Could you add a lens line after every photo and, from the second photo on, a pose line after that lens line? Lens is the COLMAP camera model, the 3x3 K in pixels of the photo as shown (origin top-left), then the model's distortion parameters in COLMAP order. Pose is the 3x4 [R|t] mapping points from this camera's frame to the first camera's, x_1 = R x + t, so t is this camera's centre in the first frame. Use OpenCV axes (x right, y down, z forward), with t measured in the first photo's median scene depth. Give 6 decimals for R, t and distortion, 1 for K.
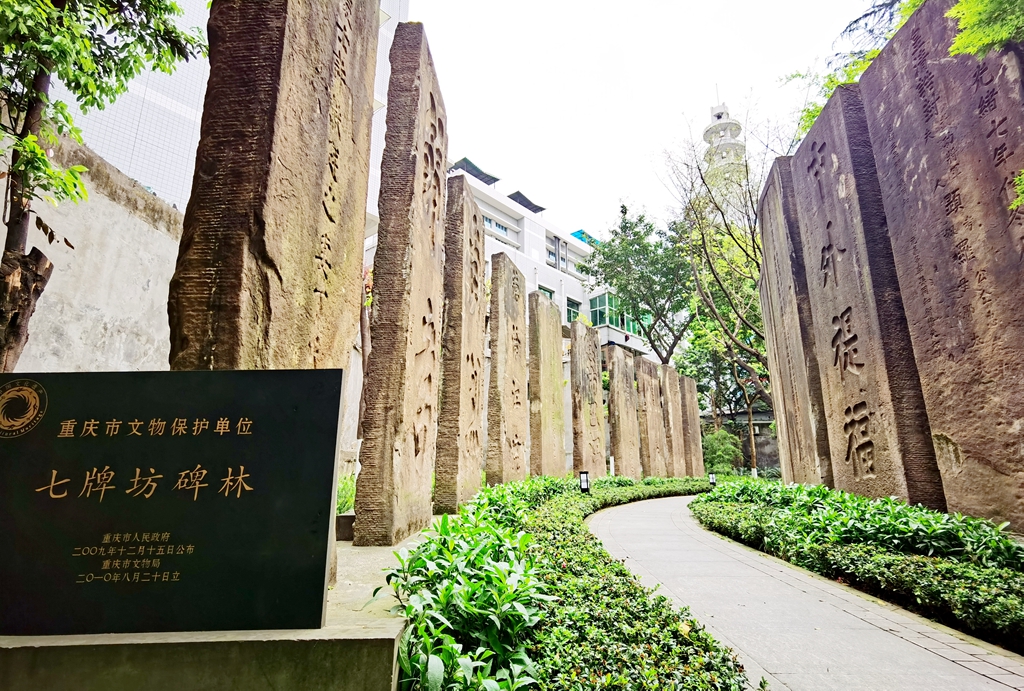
lens RADIAL K [[534.0, 0, 512.0], [0, 534.0, 324.1], [0, 0, 1]] dist [-0.025258, 0.025453]
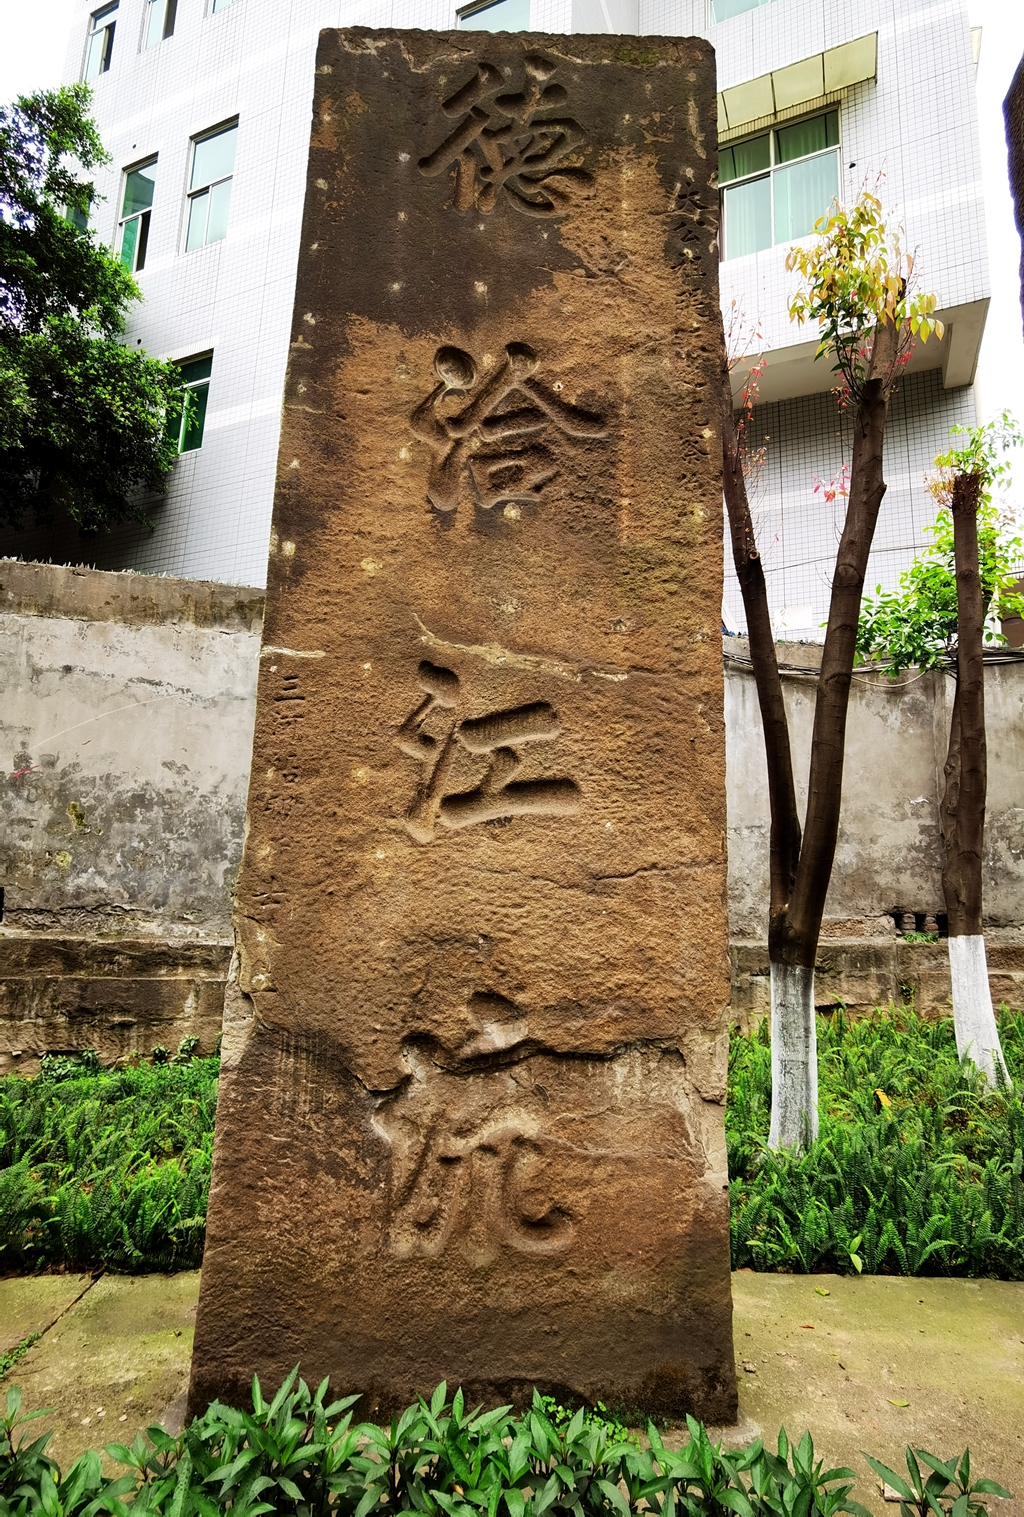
lens RADIAL K [[791.8, 0, 514.9], [0, 791.8, 769.1], [0, 0, 1]] dist [0.004211, -0.000196]
pose [[0.289506, -0.171564, -0.941675, 0.144098], [0.246364, 0.964016, -0.099893, 0.103577], [0.924927, -0.203075, 0.321356, 0.578330]]
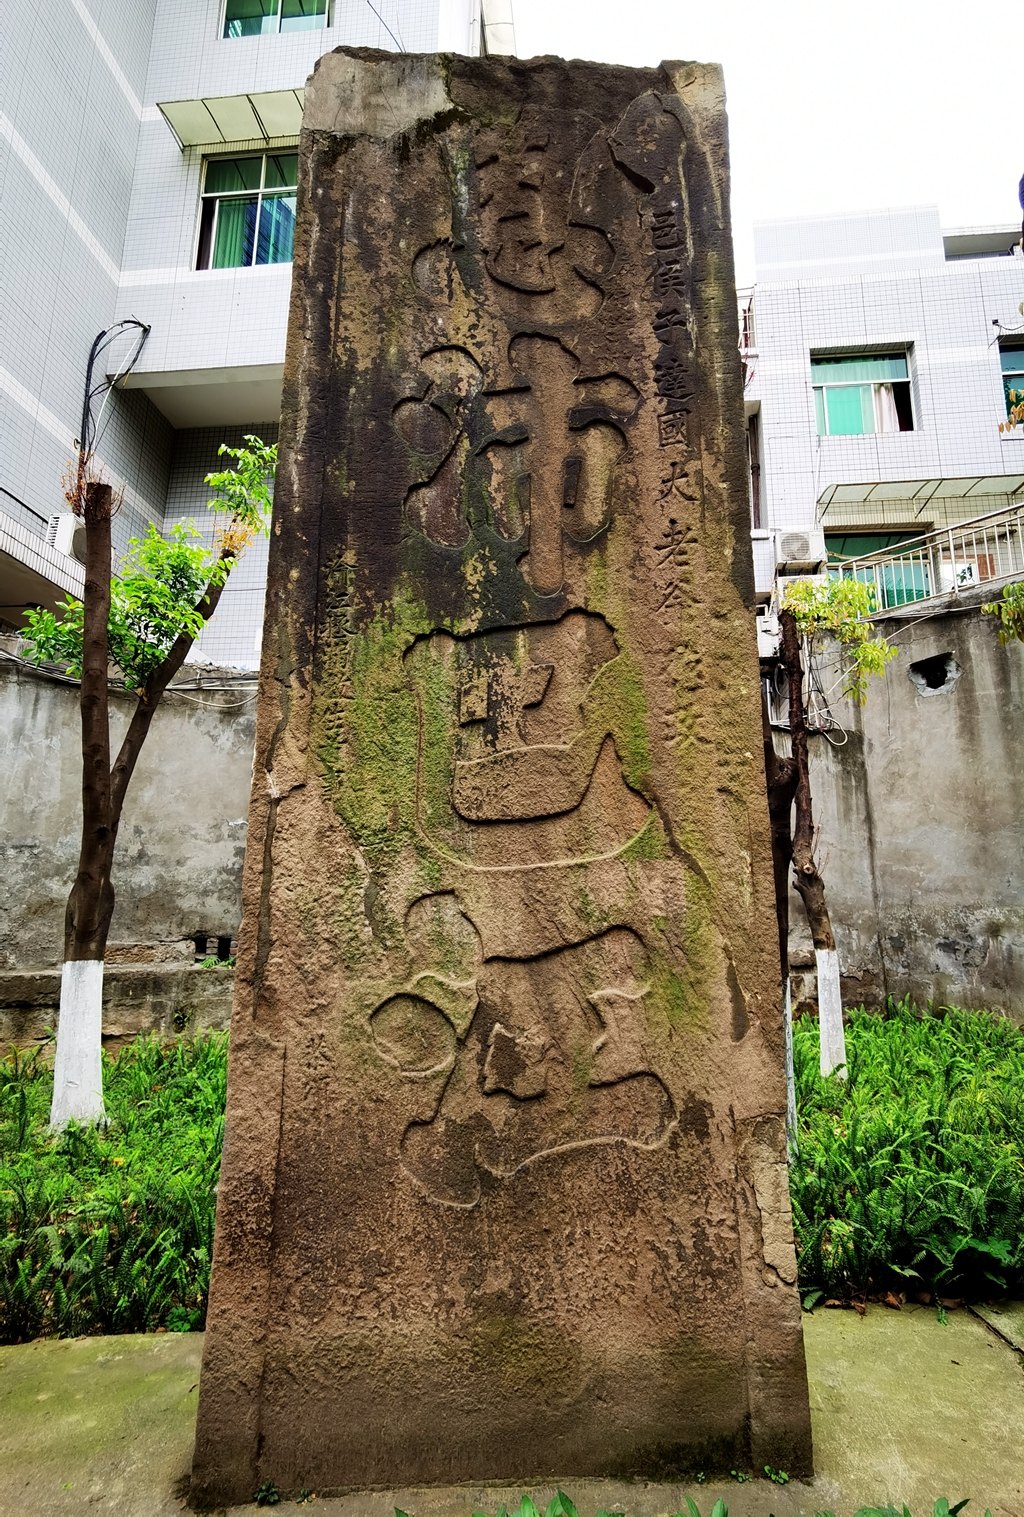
lens RADIAL K [[791.8, 0, 514.9], [0, 791.8, 769.1], [0, 0, 1]] dist [0.004211, -0.000196]
pose [[0.563272, -0.182853, -0.805785, 0.260349], [0.231631, 0.971047, -0.058437, 0.182026], [0.793140, -0.153729, 0.589318, 0.856530]]
